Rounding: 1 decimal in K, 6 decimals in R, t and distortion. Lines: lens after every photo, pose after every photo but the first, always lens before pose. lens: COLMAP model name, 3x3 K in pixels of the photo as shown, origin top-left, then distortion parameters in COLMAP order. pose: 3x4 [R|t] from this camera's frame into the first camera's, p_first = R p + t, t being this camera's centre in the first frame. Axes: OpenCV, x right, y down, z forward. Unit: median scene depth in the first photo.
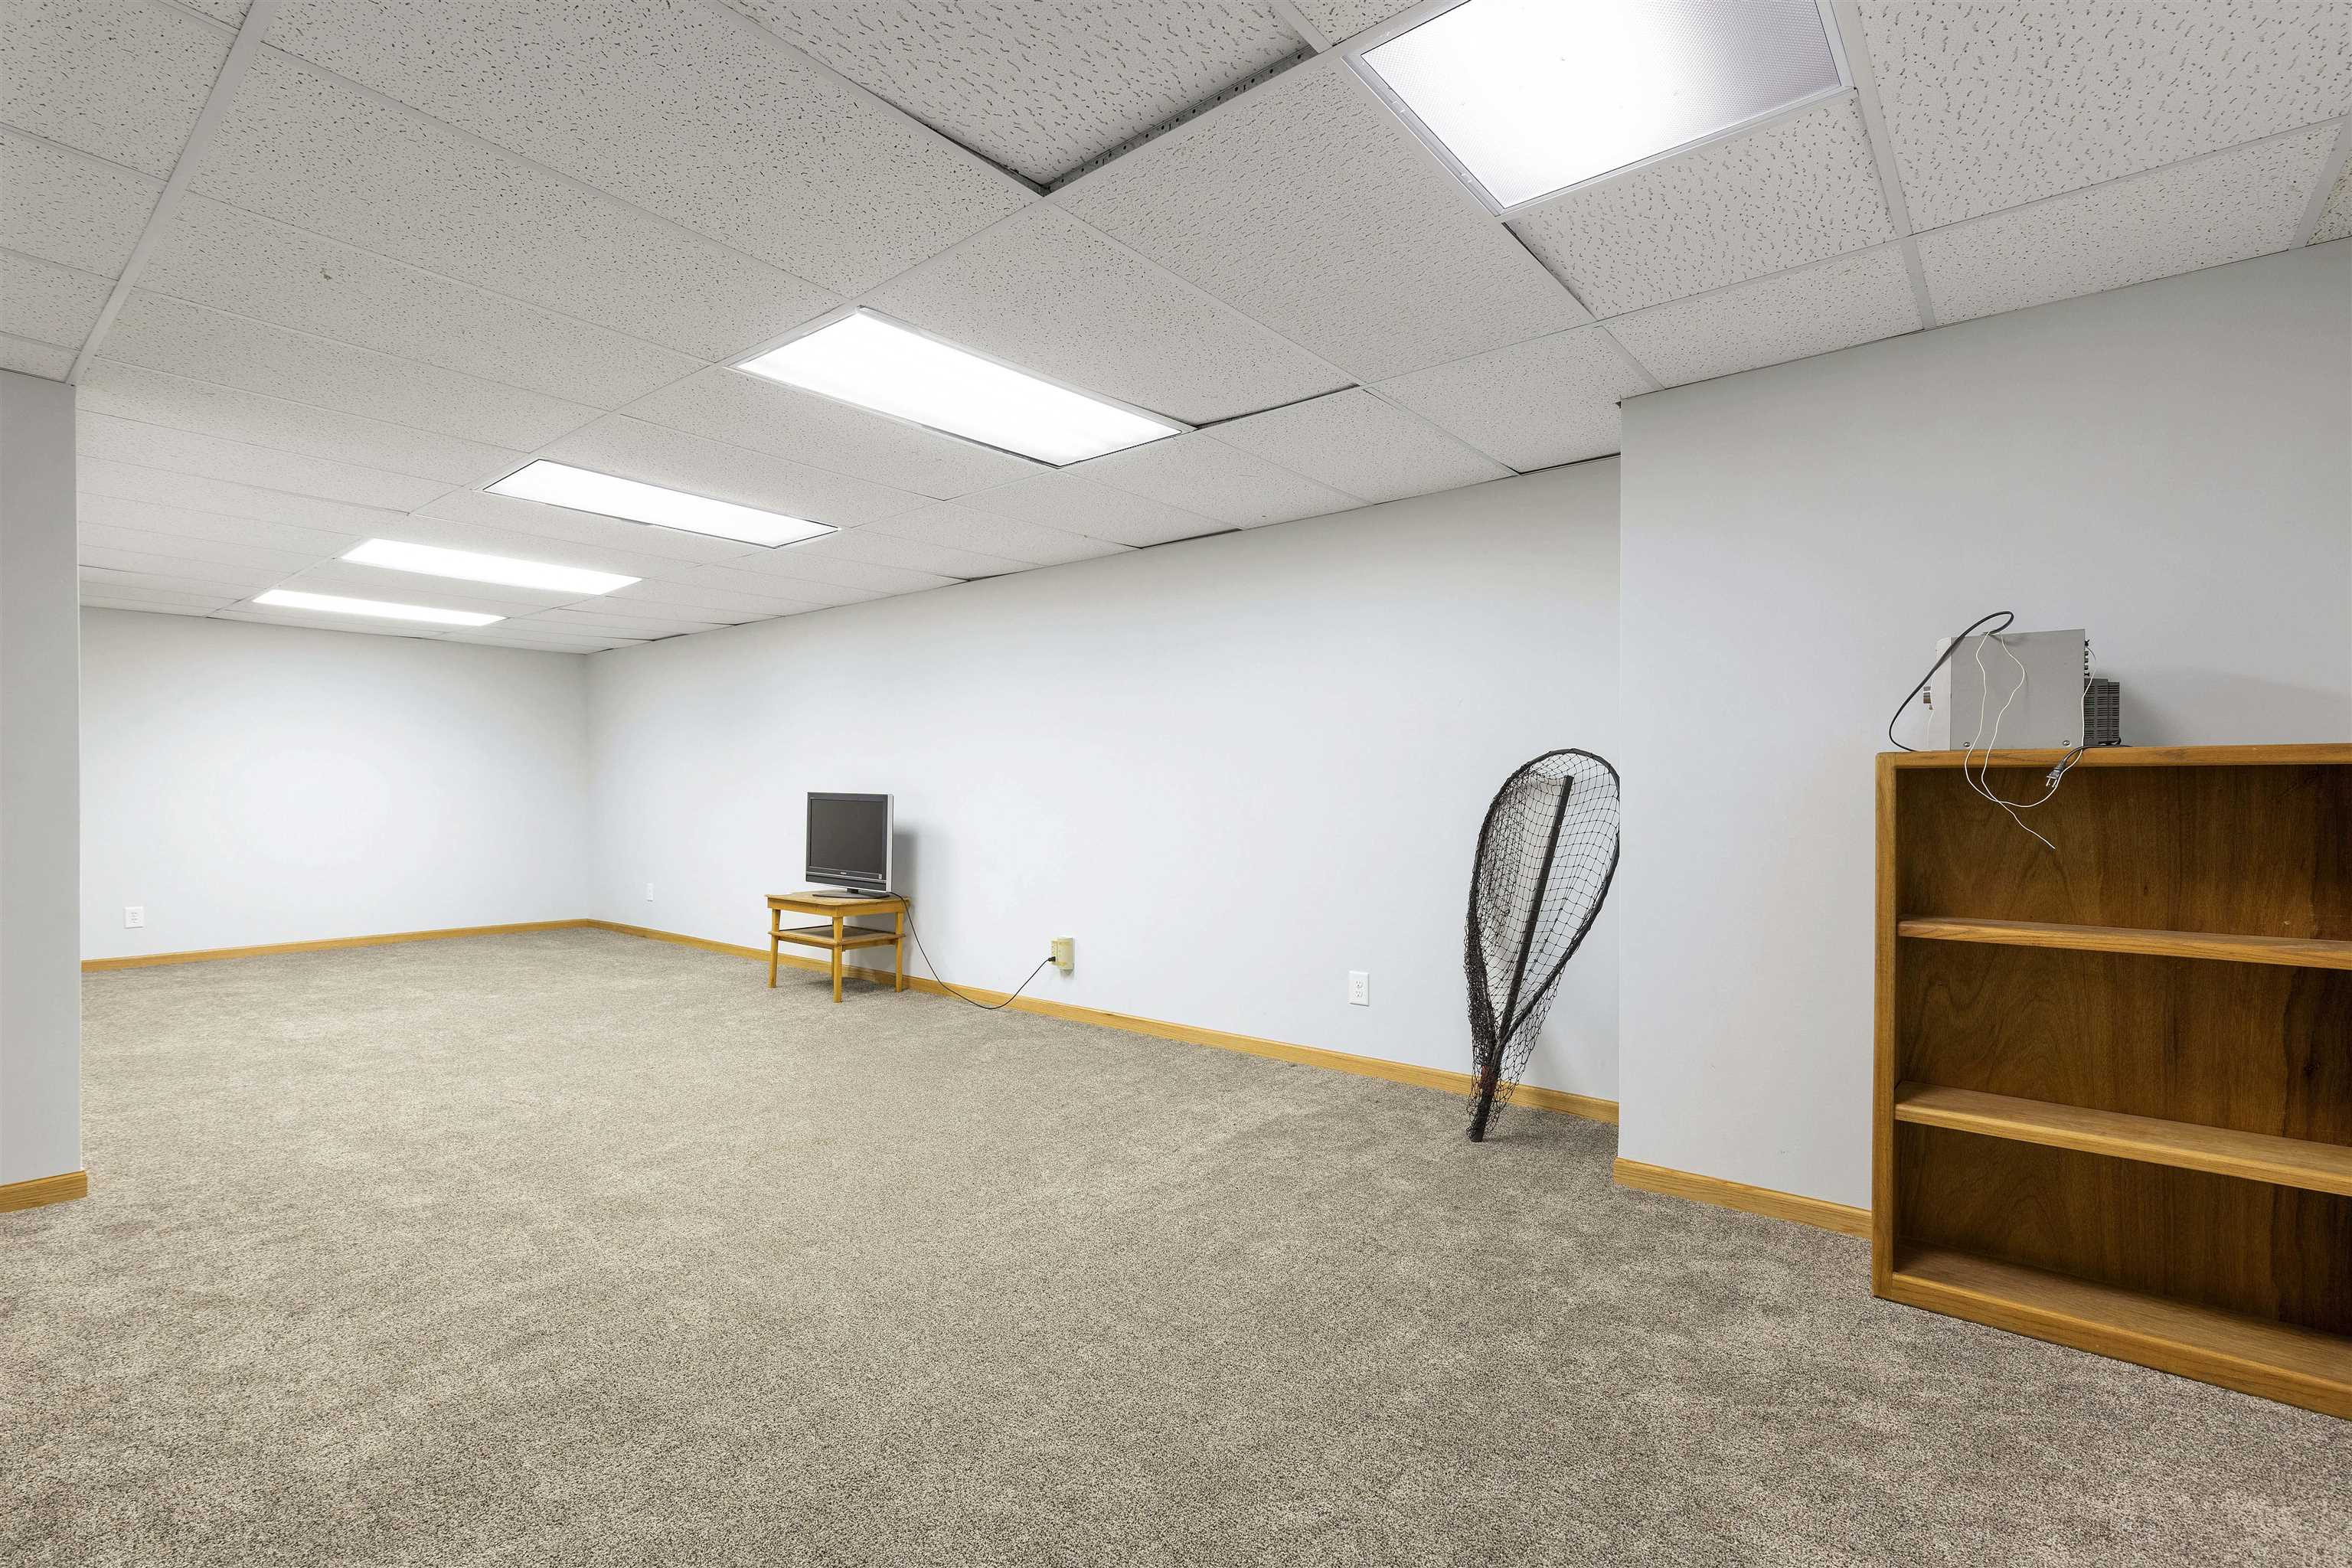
lens RADIAL K [[1066.3, 0, 1185.6], [0, 1066.3, 810.2], [0, 0, 1]] dist [0.000603, -0.000001]
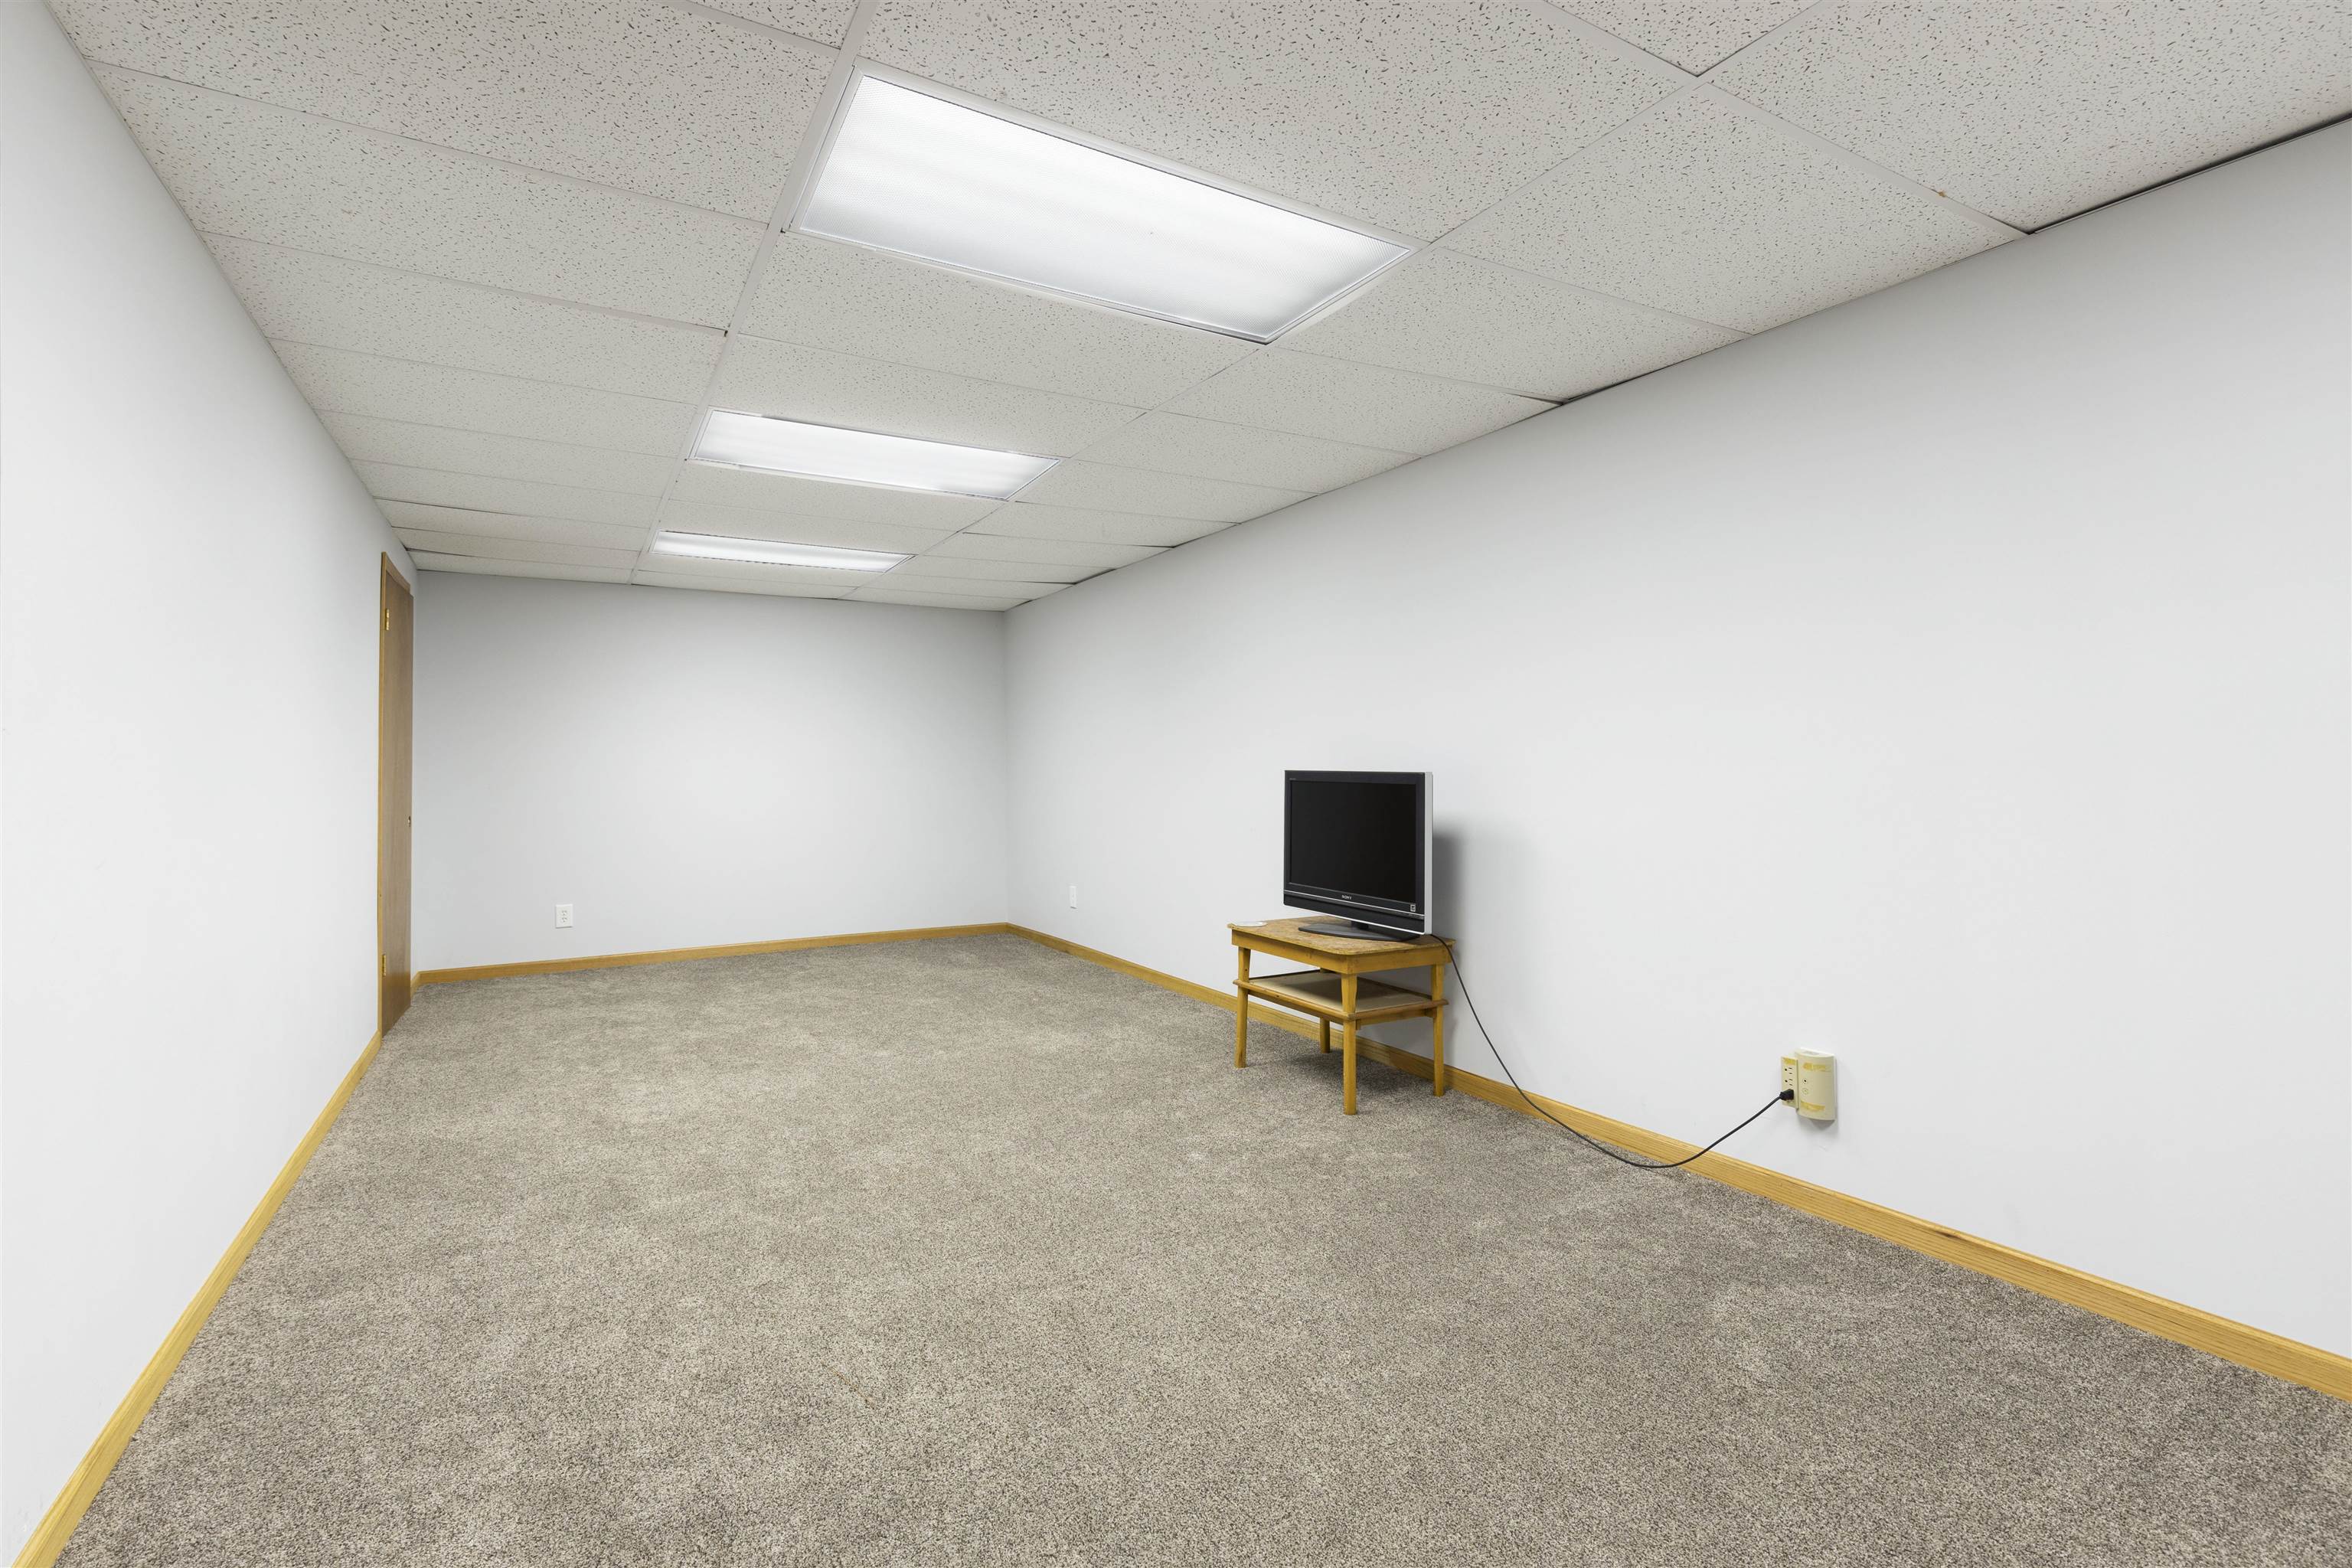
lens RADIAL K [[1080.6, 0, 1176.0], [0, 1080.6, 784.0], [0, 0, 1]] dist [0.000310, 0.000263]
pose [[0.932904, -0.005644, -0.360081, -0.181510], [0.004587, 0.999982, -0.003792, -0.006901], [0.360096, 0.001886, 0.932913, 0.357197]]
